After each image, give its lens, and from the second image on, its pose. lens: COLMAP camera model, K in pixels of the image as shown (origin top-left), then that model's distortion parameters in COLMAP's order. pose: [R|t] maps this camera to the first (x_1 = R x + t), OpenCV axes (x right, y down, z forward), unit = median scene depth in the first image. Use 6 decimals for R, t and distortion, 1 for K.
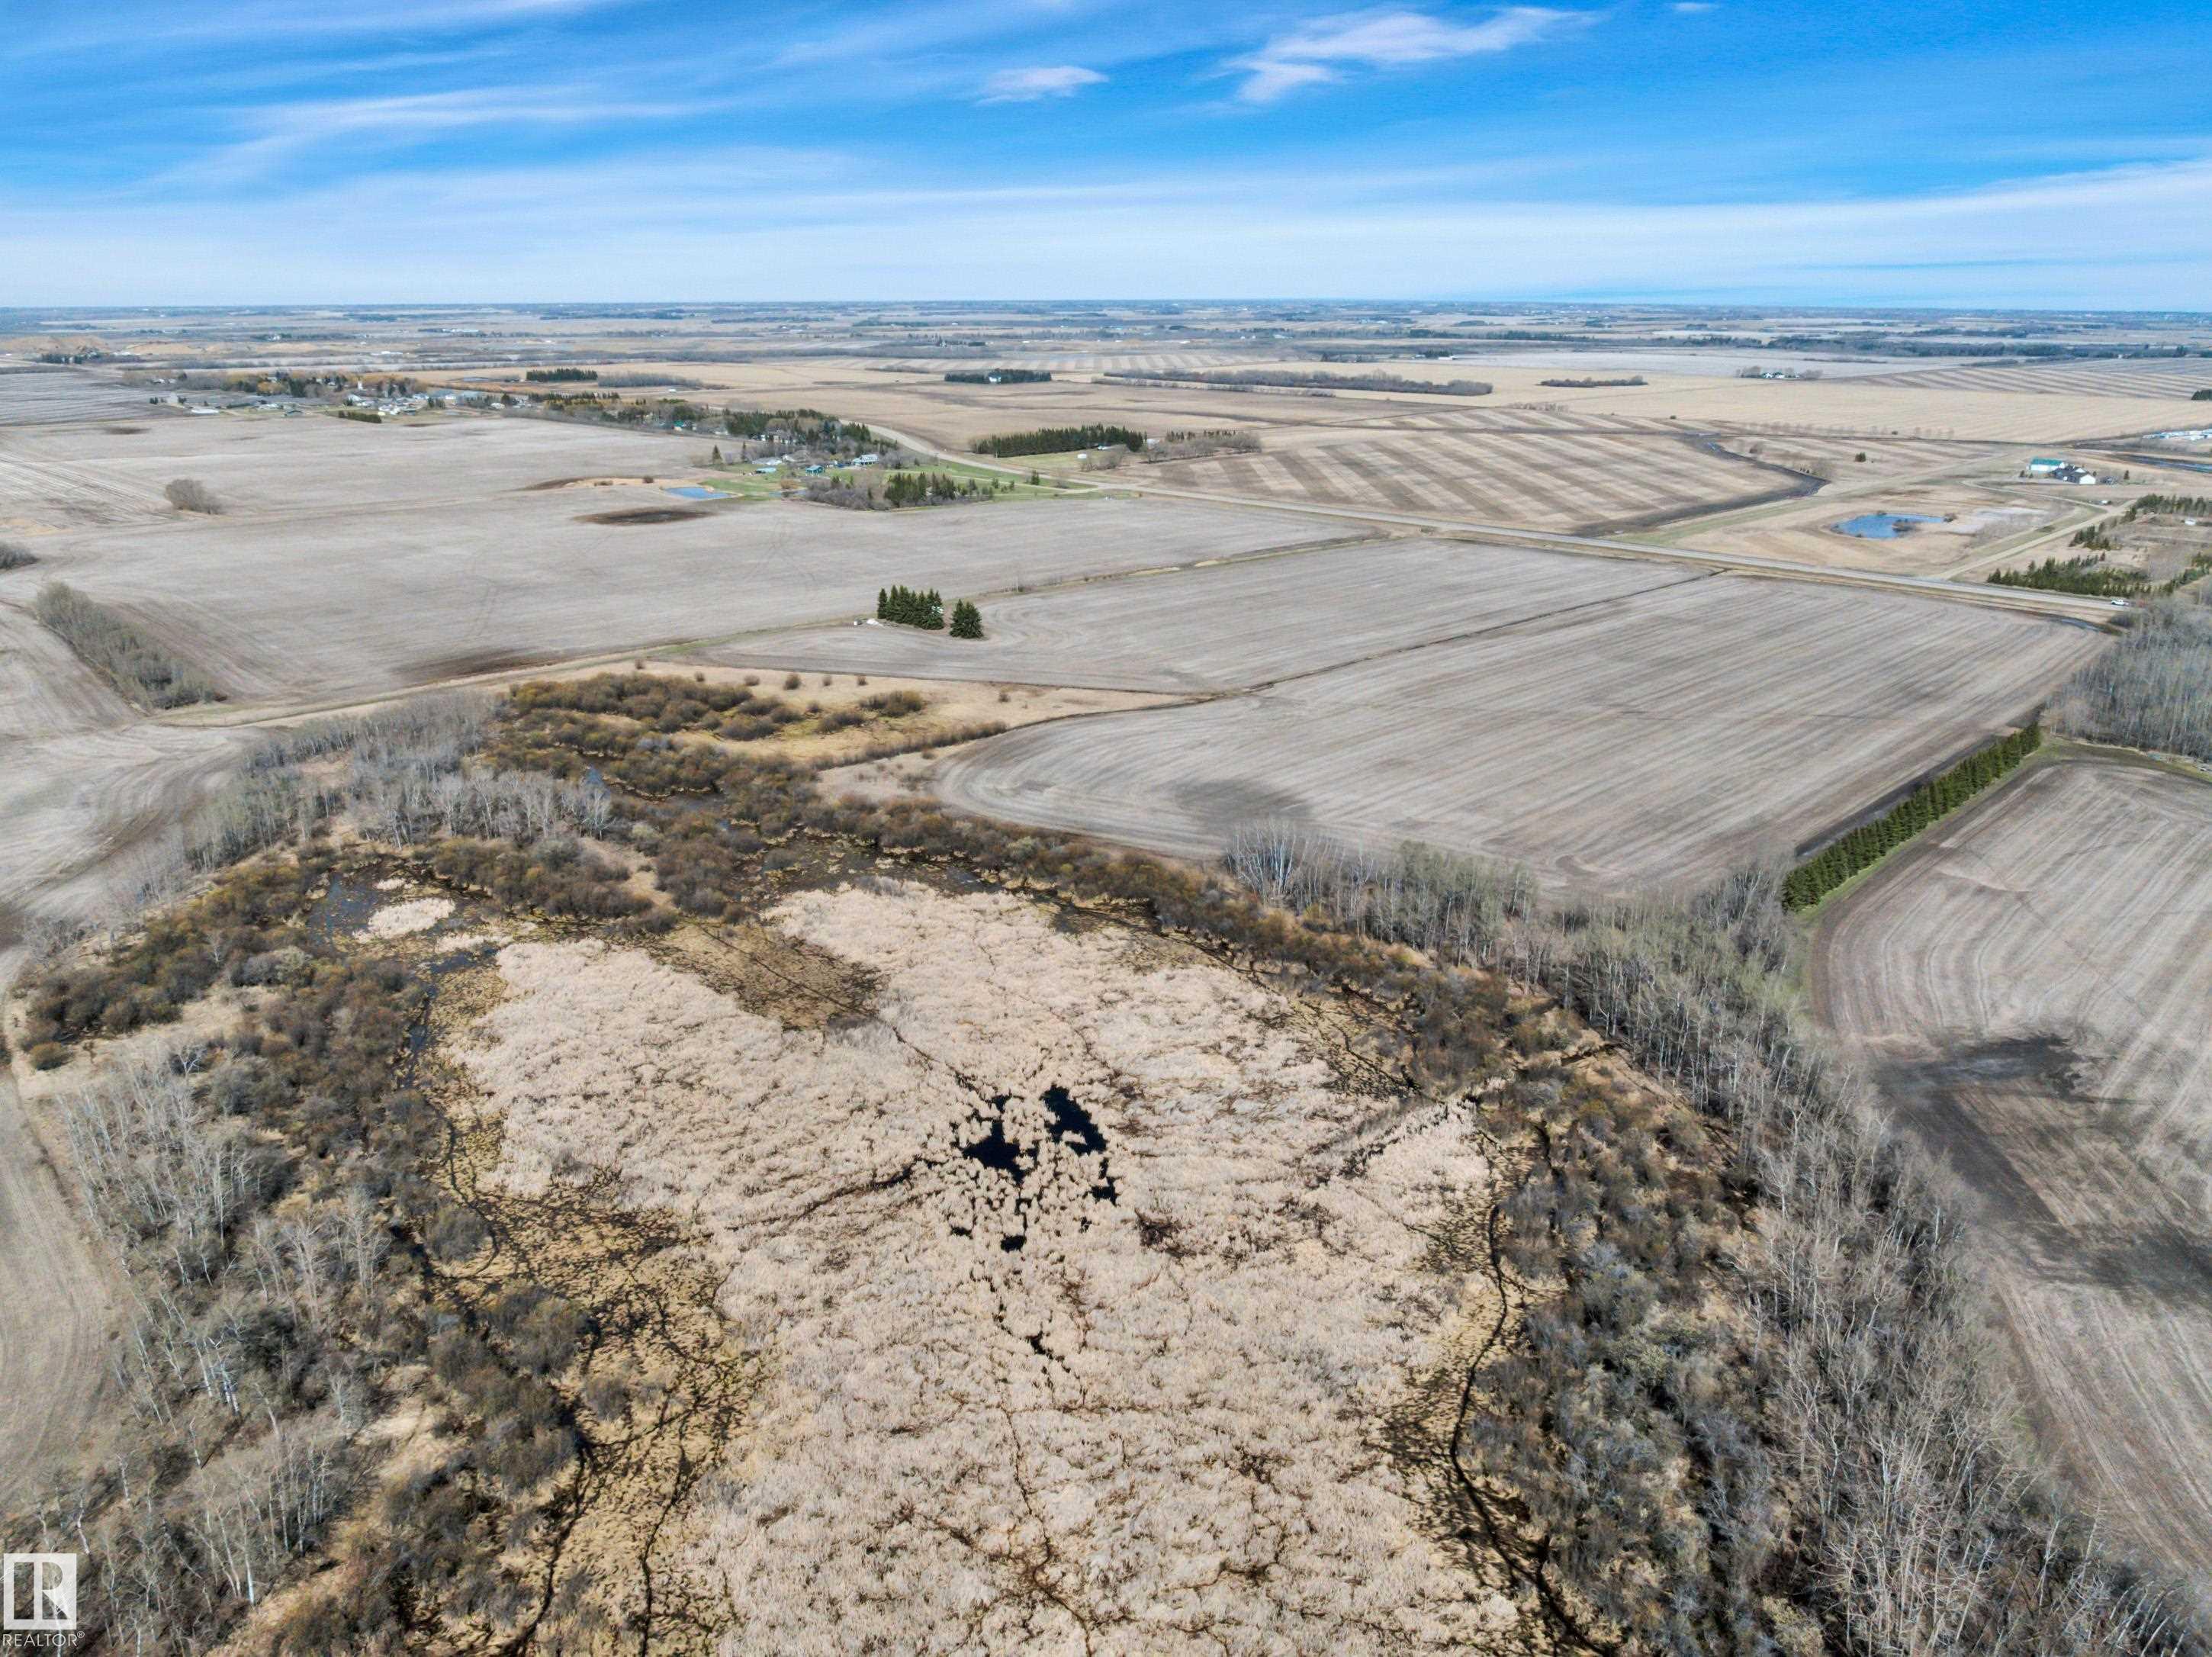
lens RADIAL K [[1559.6, 0, 1116.6], [0, 1559.6, 819.9], [0, 0, 1]] dist [-0.050962, 0.020641]
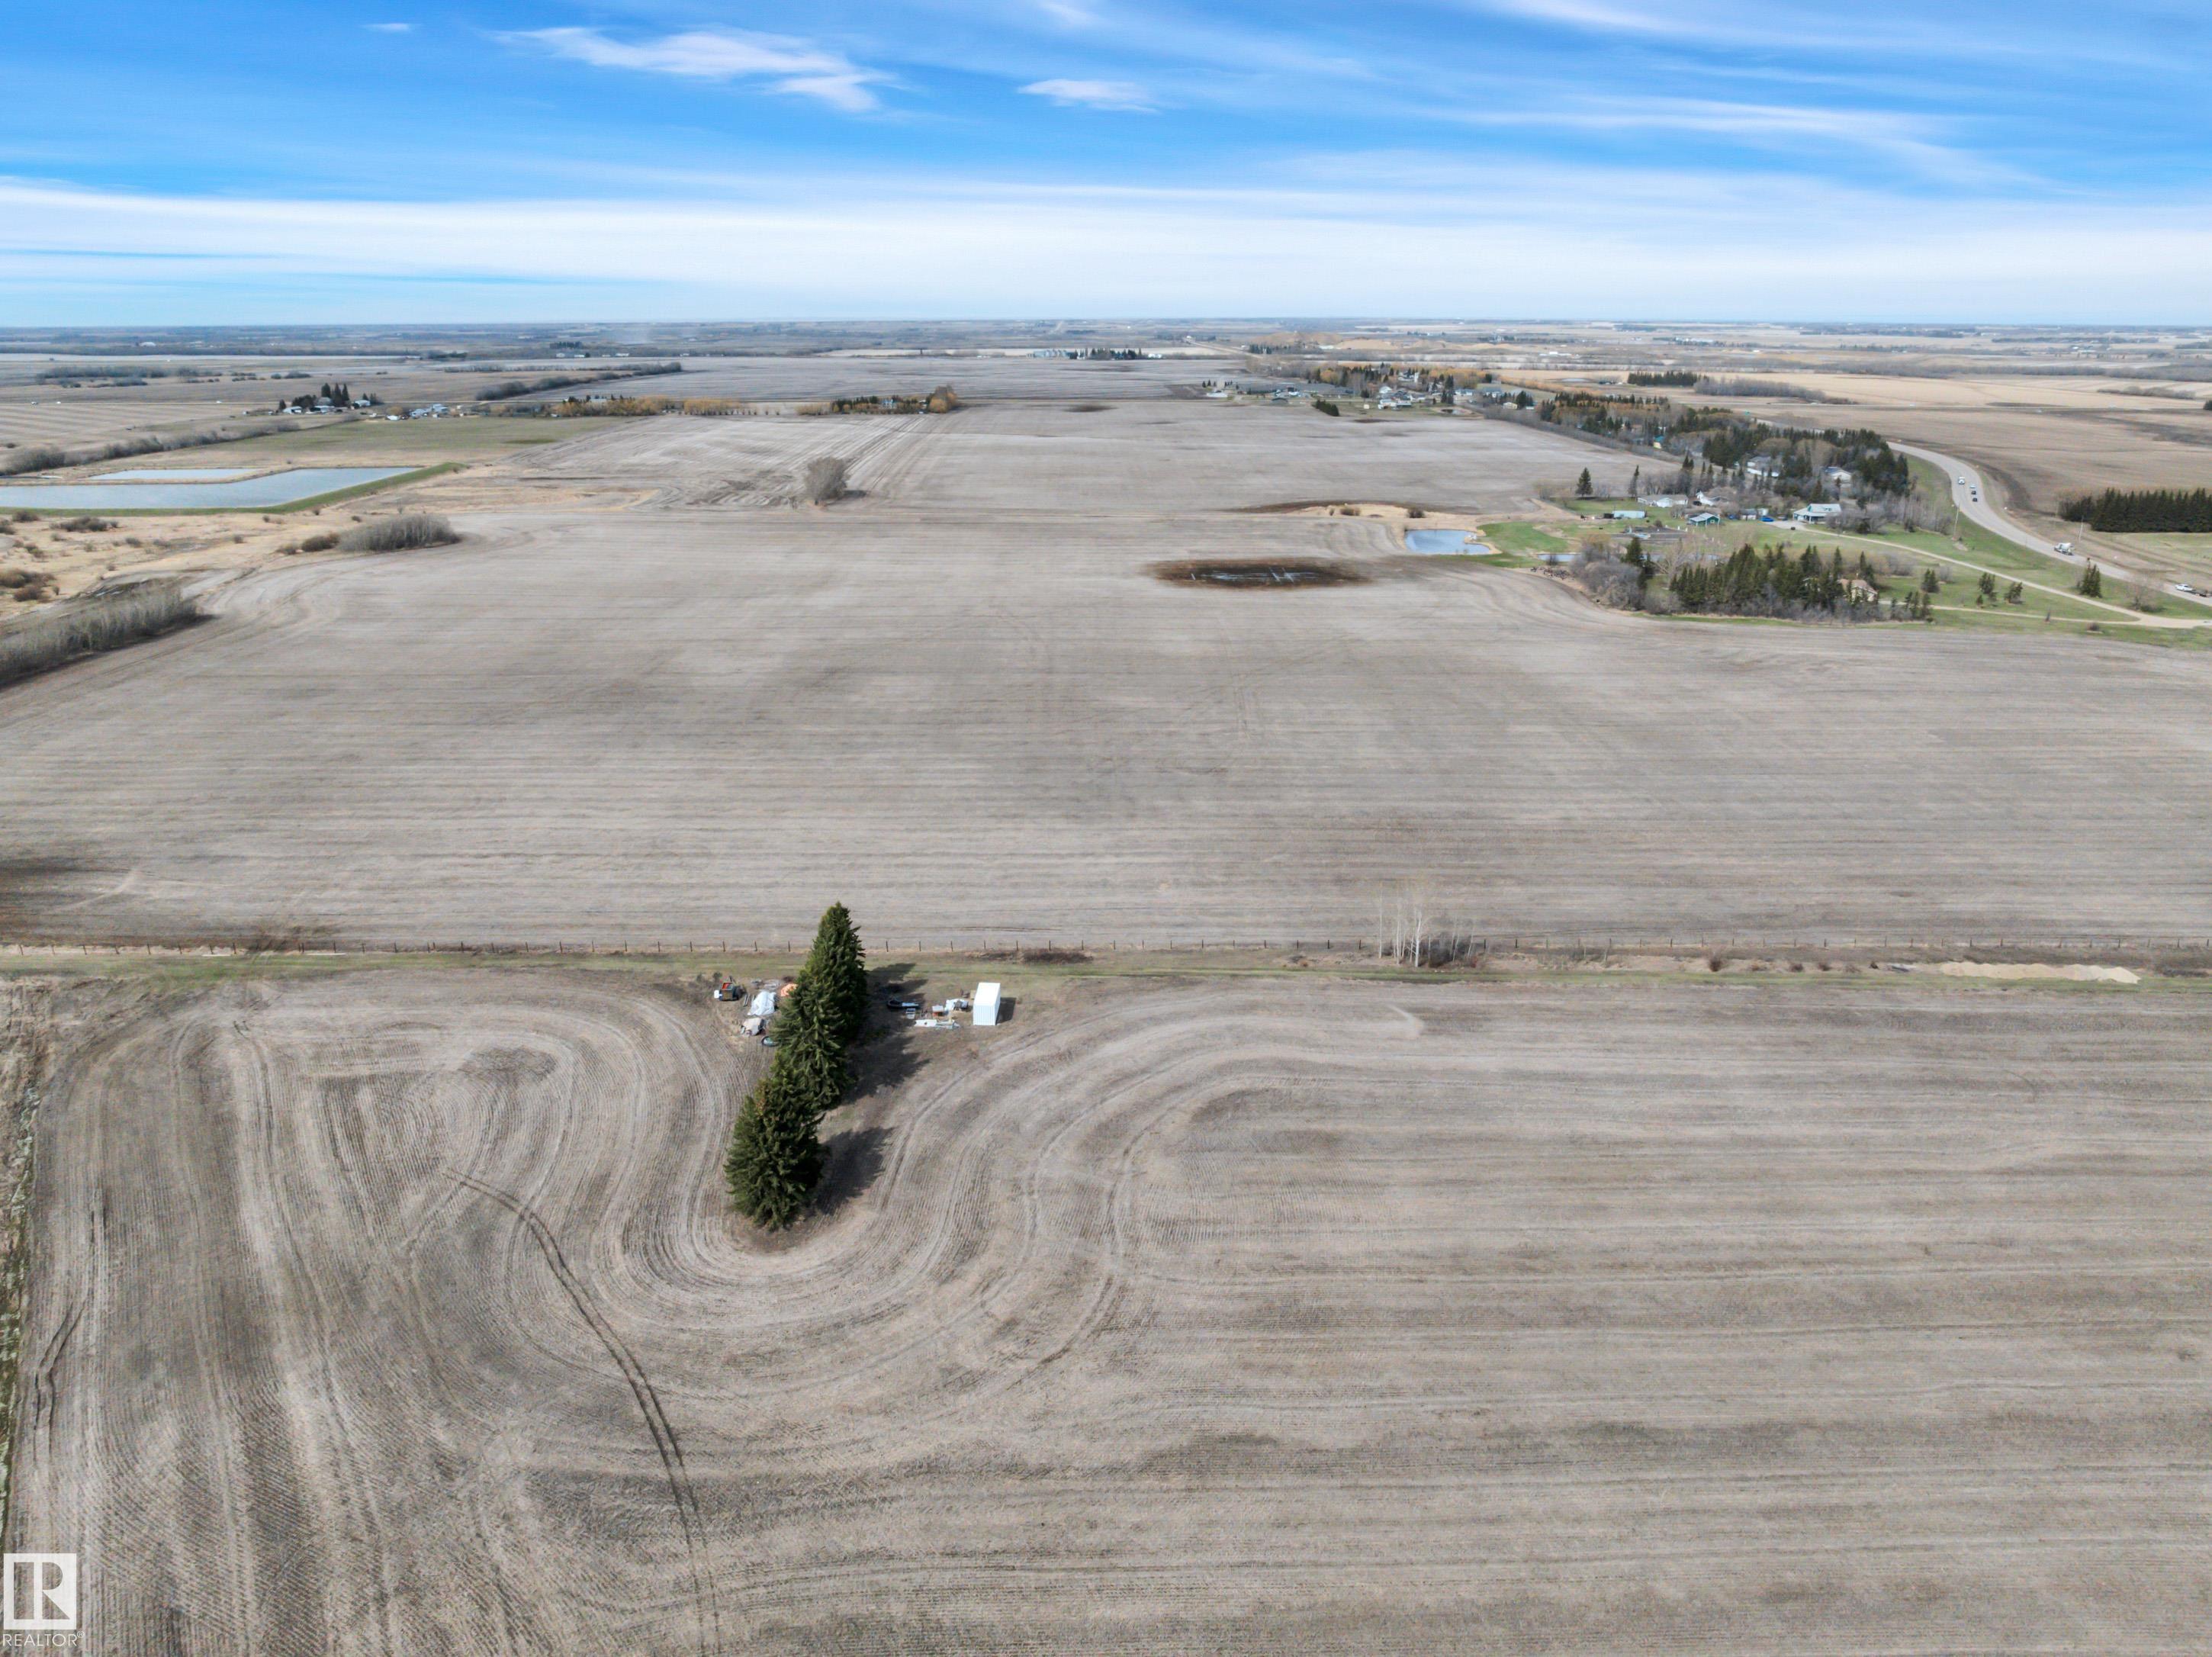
lens RADIAL K [[1559.6, 0, 1114.3], [0, 1559.6, 835.8], [0, 0, 1]] dist [-0.050962, 0.020641]
pose [[0.718222, 0.221519, -0.659611, 0.184743], [-0.222961, 0.971253, 0.083407, -0.367452], [0.659125, 0.087163, 0.746965, 1.443330]]
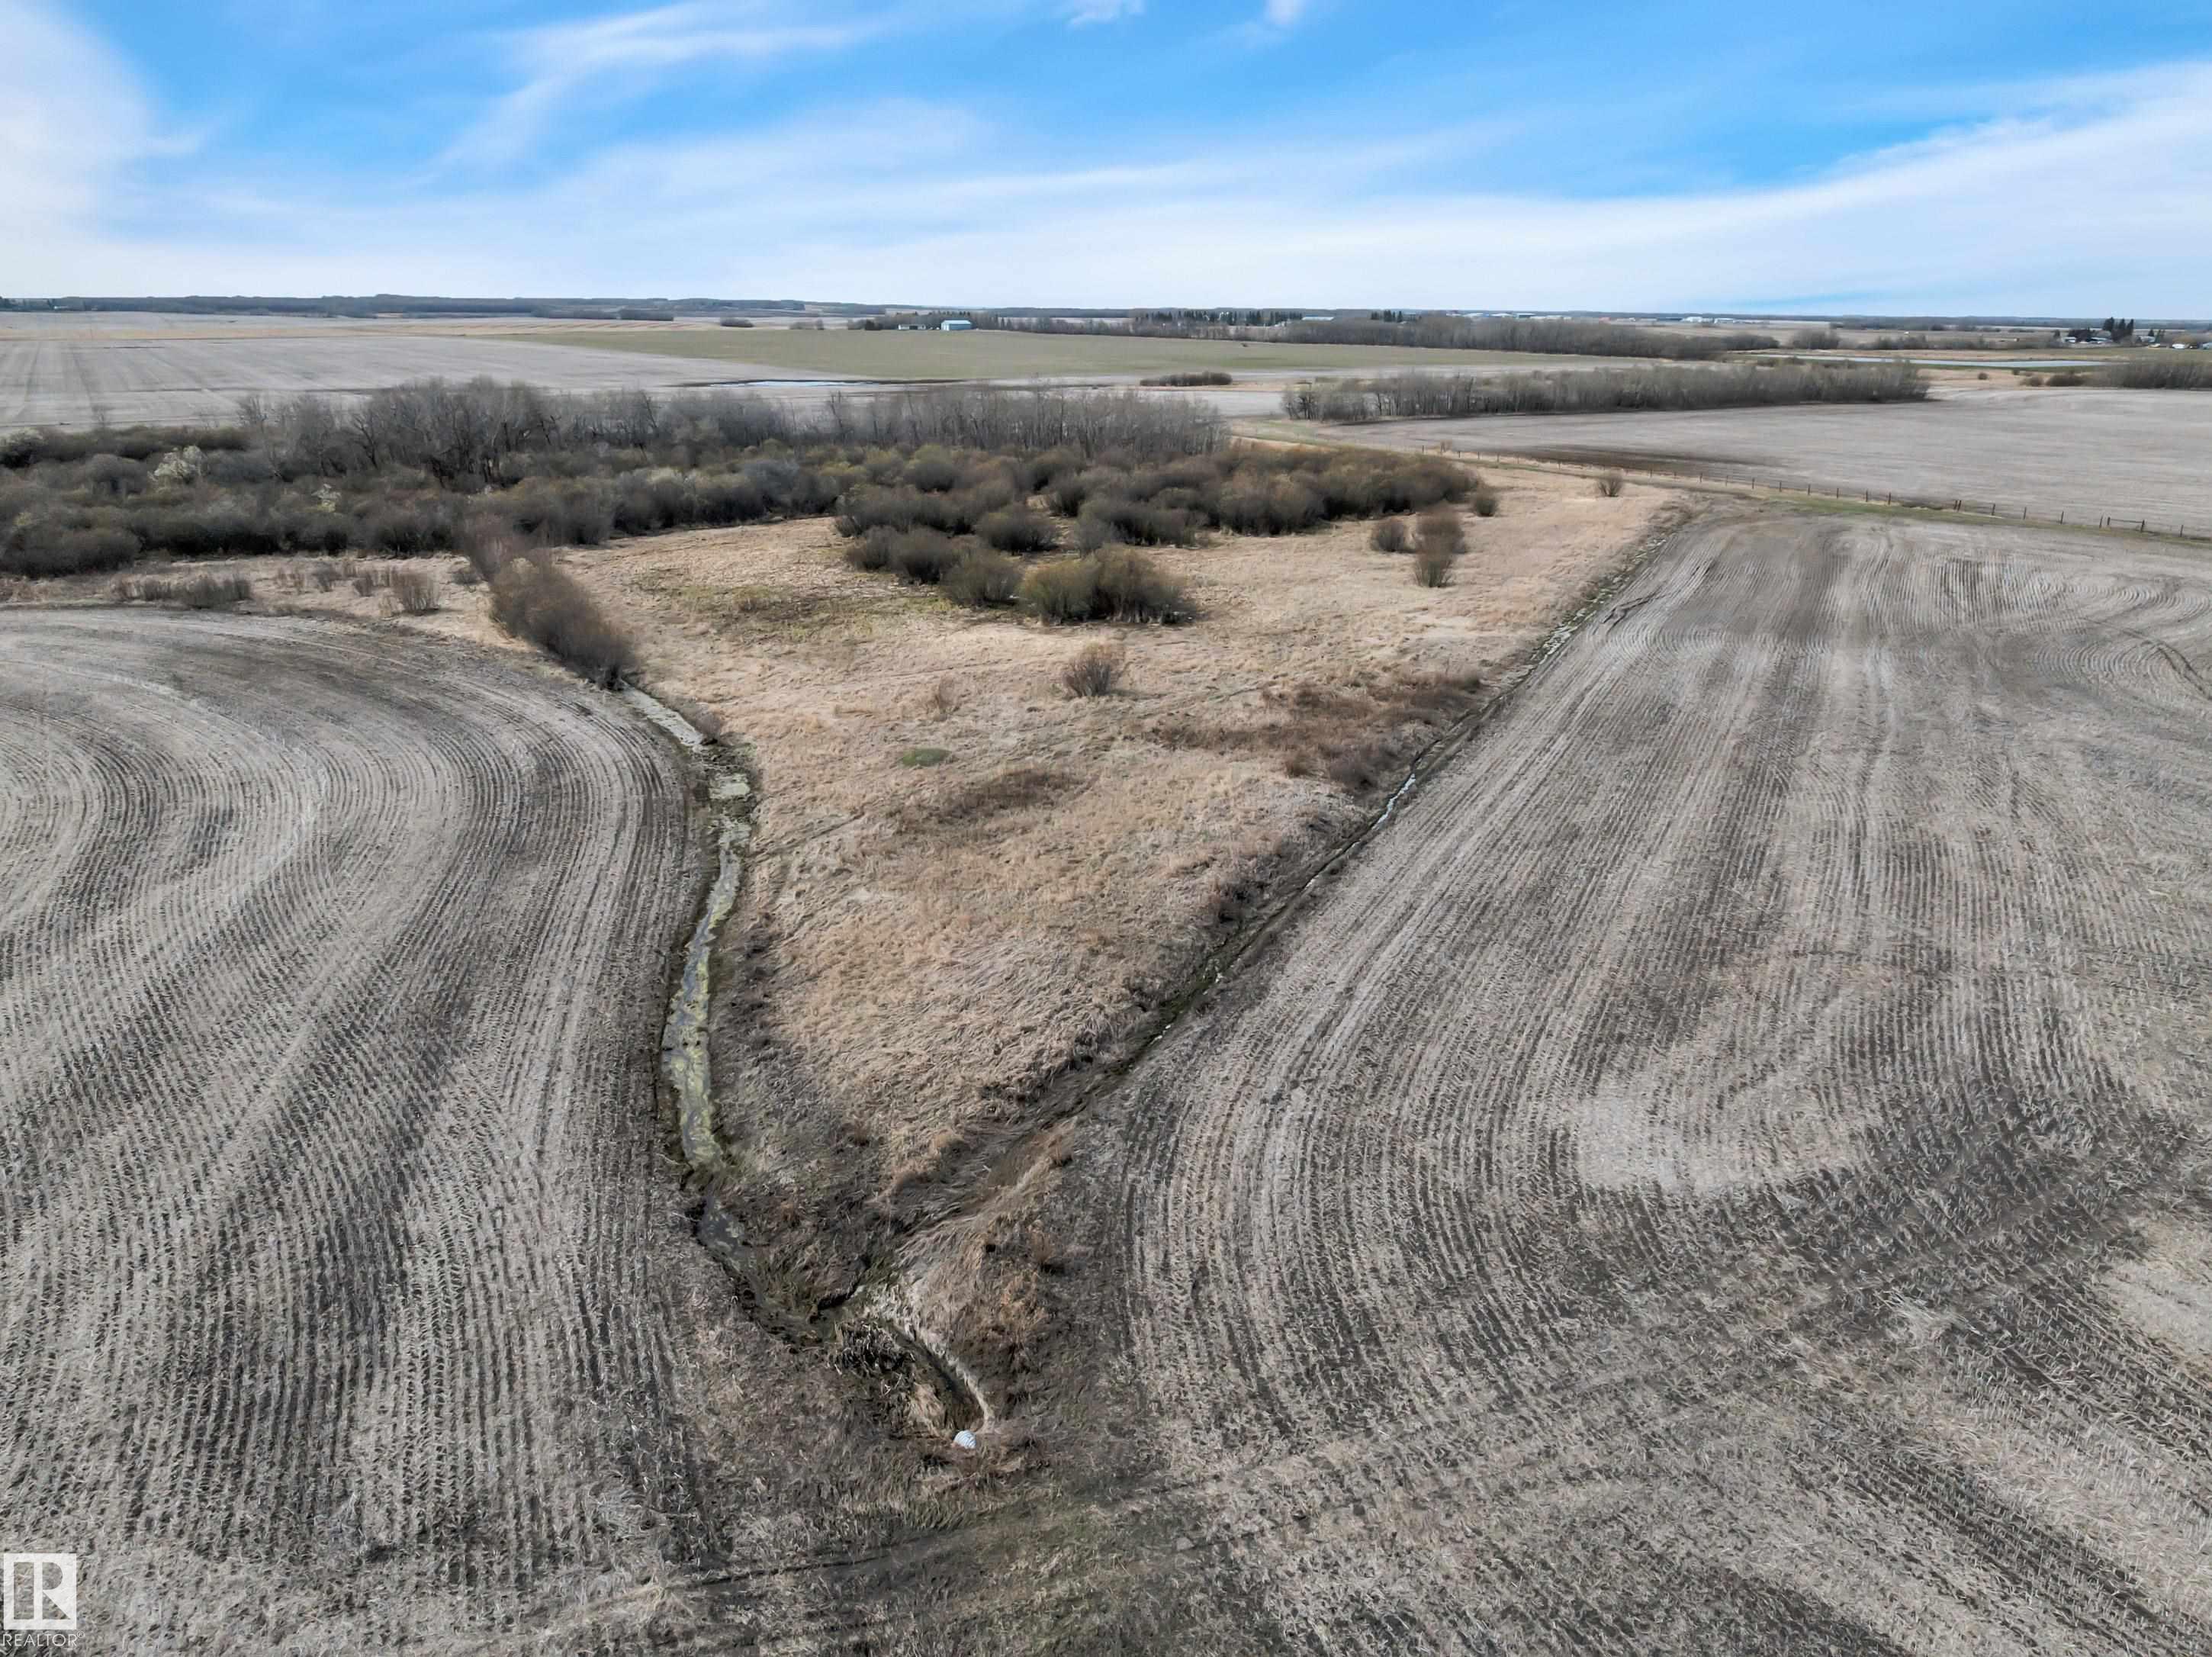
lens RADIAL K [[1559.6, 0, 1107.0], [0, 1559.6, 822.1], [0, 0, 1]] dist [-0.050962, 0.020641]
pose [[-0.213845, 0.305922, -0.927729, 0.186095], [-0.313879, 0.877821, 0.361815, -0.200672], [0.925068, 0.368568, -0.091695, 1.497655]]
